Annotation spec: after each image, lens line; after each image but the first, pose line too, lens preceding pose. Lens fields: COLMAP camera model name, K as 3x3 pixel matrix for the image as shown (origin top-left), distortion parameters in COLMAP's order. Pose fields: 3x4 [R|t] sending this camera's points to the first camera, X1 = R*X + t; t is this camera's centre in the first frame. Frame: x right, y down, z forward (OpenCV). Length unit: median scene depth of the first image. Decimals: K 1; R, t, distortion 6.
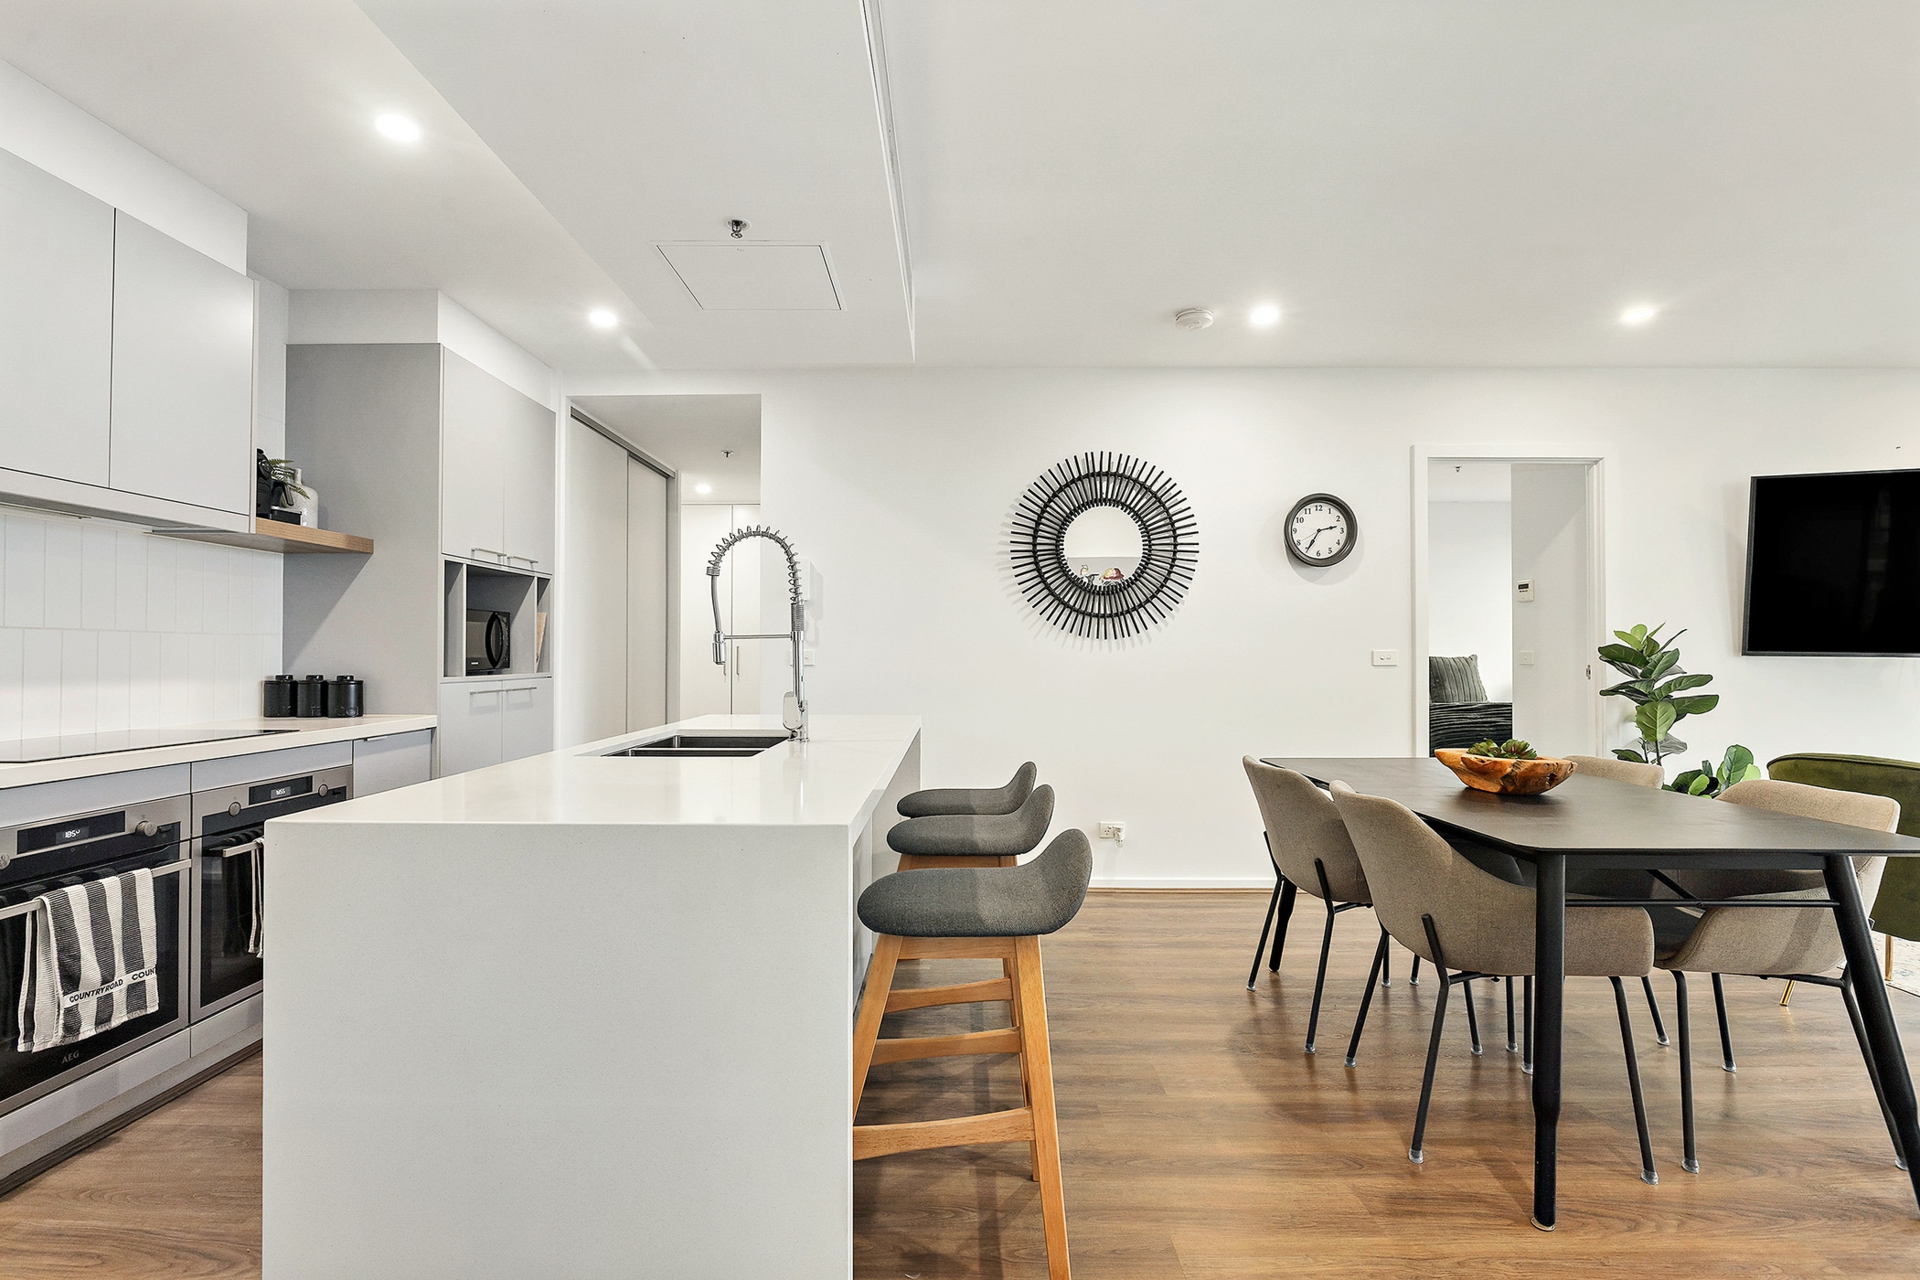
lens RADIAL K [[872.8, 0, 960.0], [0, 872.8, 640.0], [0, 0, 1]] dist [0.001234, 0.000101]
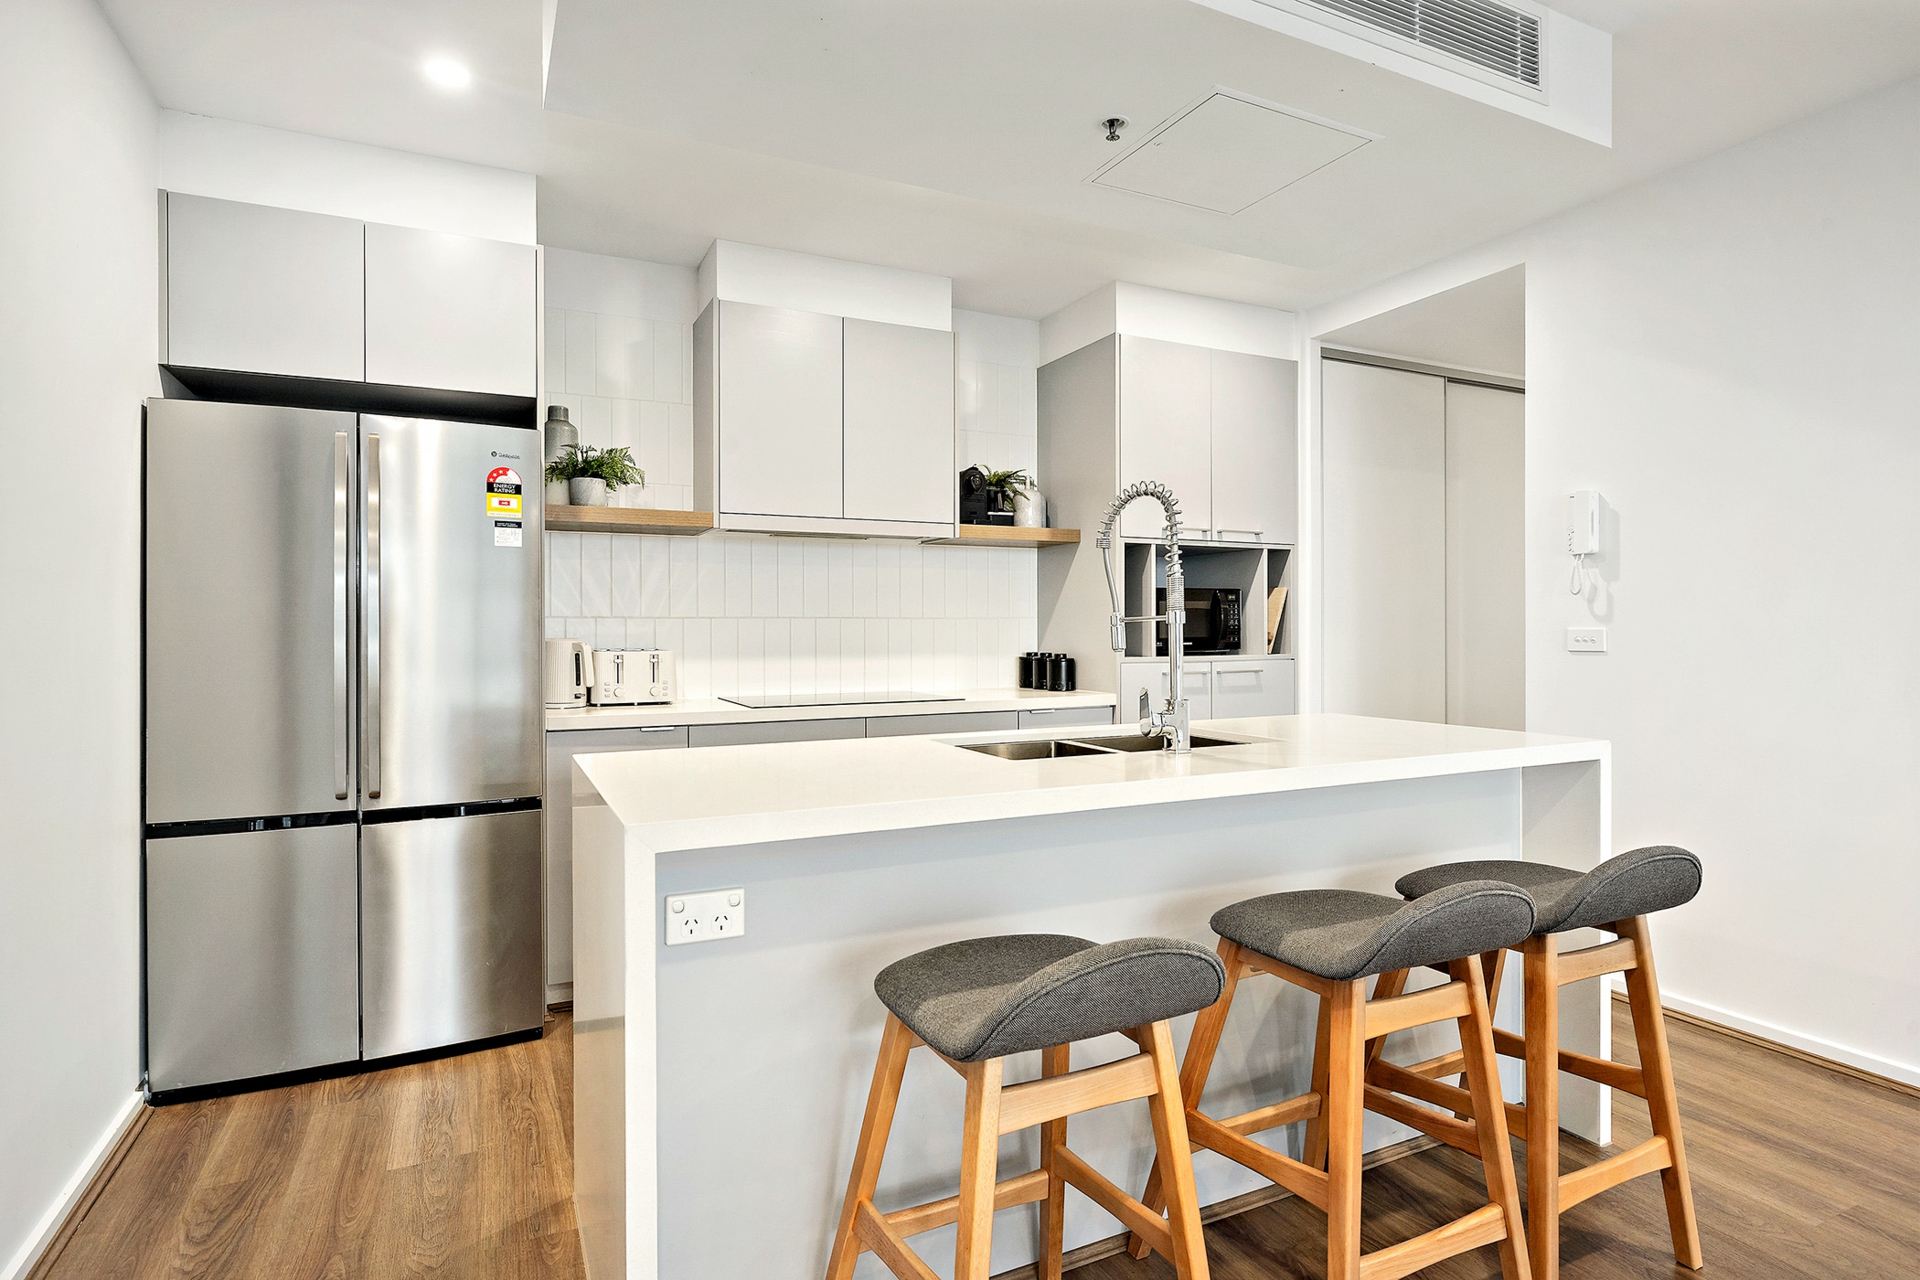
lens RADIAL K [[1001.9, 0, 960.0], [0, 1001.9, 640.0], [0, 0, 1]] dist [-0.003246, -0.000169]
pose [[0.442364, 0.007727, -0.896803, 0.393937], [0.017321, 0.999703, 0.017157, -0.001385], [0.896669, -0.023123, 0.442098, 0.315296]]
